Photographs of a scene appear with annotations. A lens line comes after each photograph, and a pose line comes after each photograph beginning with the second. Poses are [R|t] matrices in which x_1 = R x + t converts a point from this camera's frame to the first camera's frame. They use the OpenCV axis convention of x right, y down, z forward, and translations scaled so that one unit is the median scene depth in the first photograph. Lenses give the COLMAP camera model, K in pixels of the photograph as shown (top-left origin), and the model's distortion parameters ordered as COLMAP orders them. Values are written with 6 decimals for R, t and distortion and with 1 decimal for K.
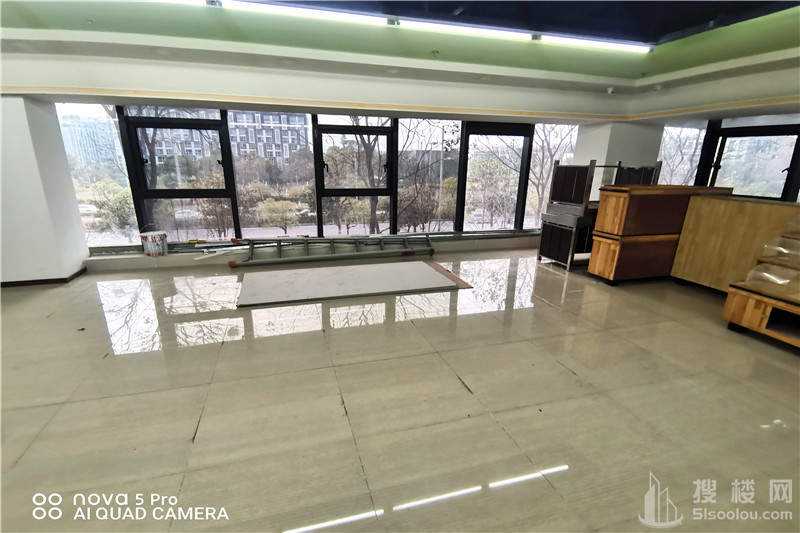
lens RADIAL K [[391.4, 0, 397.9], [0, 391.4, 289.4], [0, 0, 1]] dist [-0.000909, -0.000962]
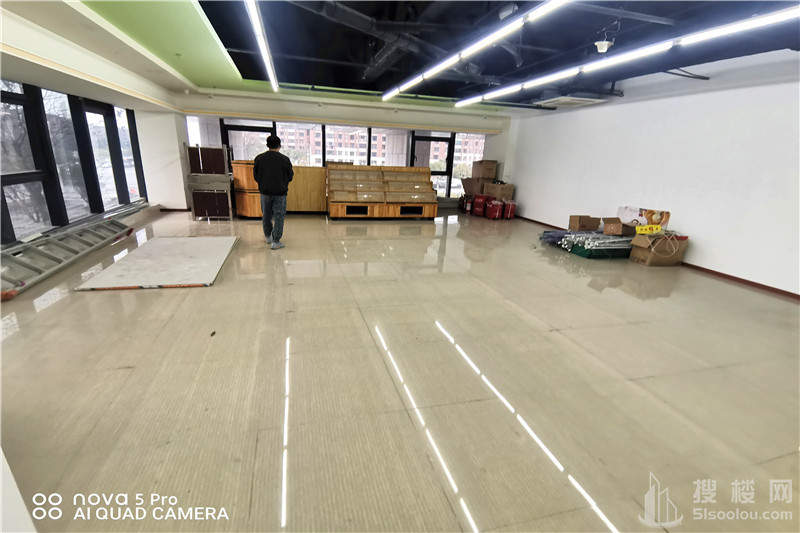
lens RADIAL K [[391.4, 0, 397.9], [0, 391.4, 289.4], [0, 0, 1]] dist [-0.000909, -0.000962]
pose [[0.043271, -0.324592, 0.944864, -1.522060], [0.276100, 0.912802, 0.300933, -0.126321], [-0.960154, 0.247856, 0.129118, 0.441020]]
